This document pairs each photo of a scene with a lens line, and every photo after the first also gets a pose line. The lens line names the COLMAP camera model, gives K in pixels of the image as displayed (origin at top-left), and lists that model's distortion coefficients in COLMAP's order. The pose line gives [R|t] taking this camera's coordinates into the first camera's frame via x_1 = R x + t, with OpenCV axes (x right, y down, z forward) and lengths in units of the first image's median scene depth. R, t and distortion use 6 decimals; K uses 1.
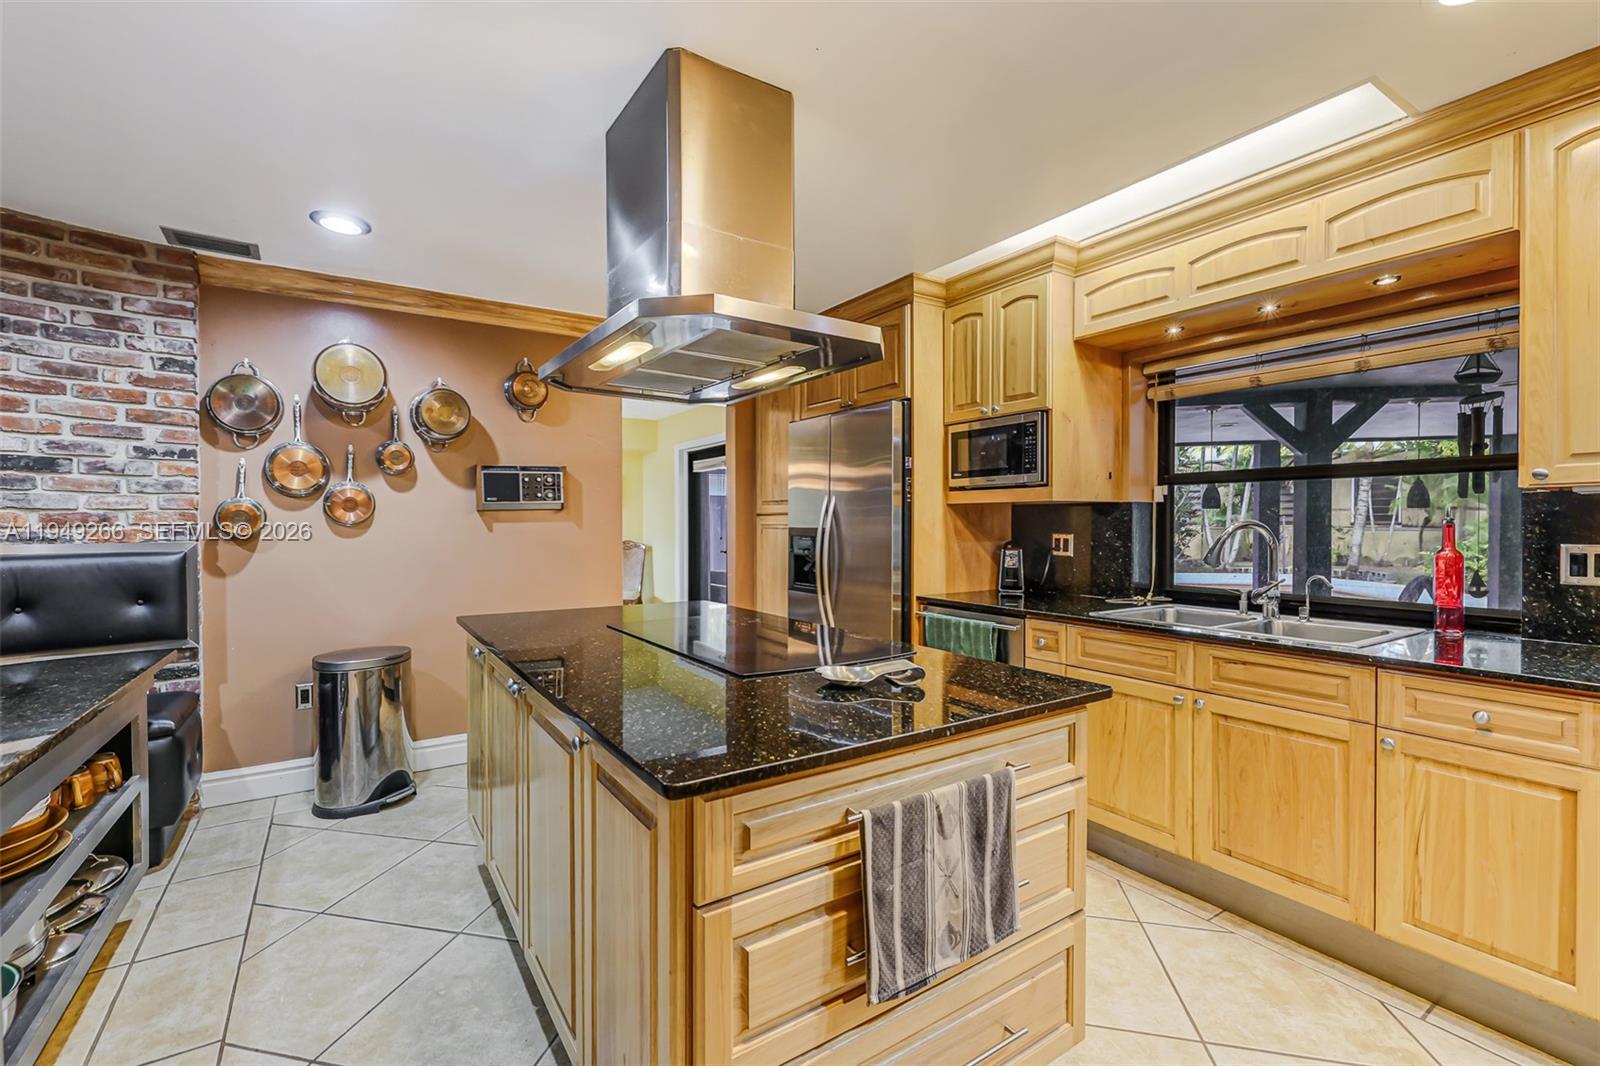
lens RADIAL K [[679.3, 0, 796.7], [0, 679.3, 530.4], [0, 0, 1]] dist [-0.001785, 0.000449]
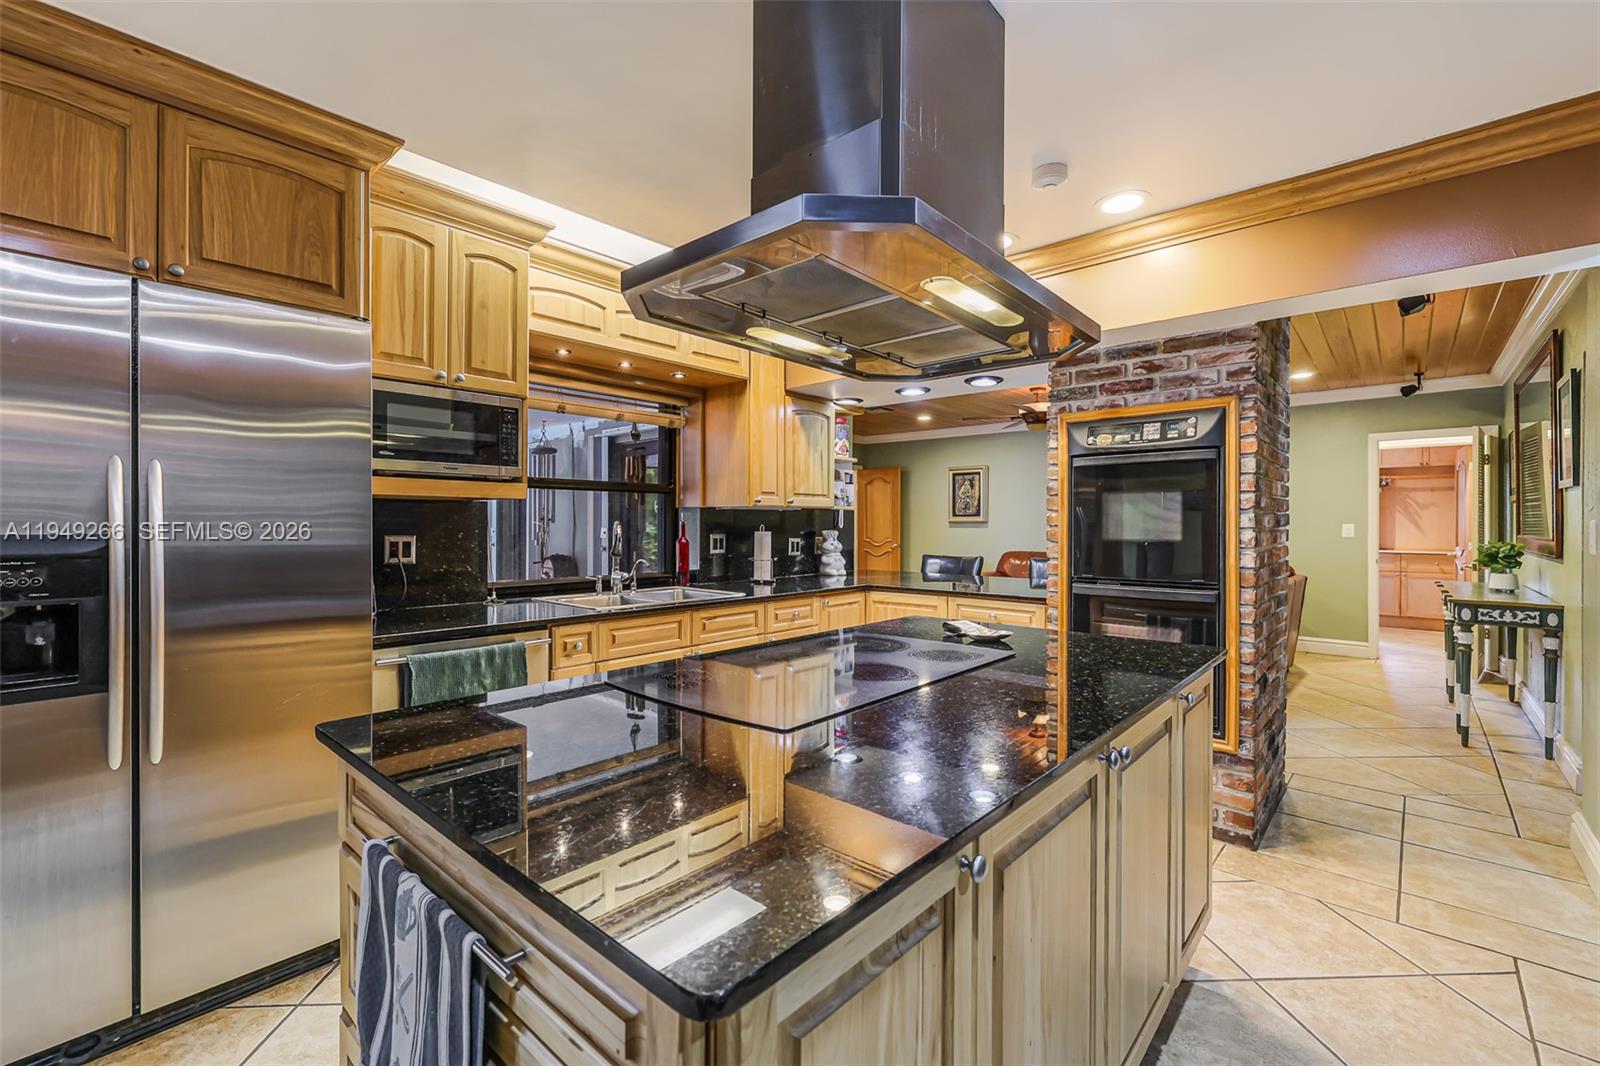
lens RADIAL K [[679.3, 0, 789.5], [0, 679.3, 520.2], [0, 0, 1]] dist [-0.001785, 0.000449]
pose [[-0.249704, 0.004312, 0.968312, -0.604342], [0.009922, 0.999949, -0.001895, -0.009356], [-0.968271, 0.009135, -0.249735, 0.885648]]
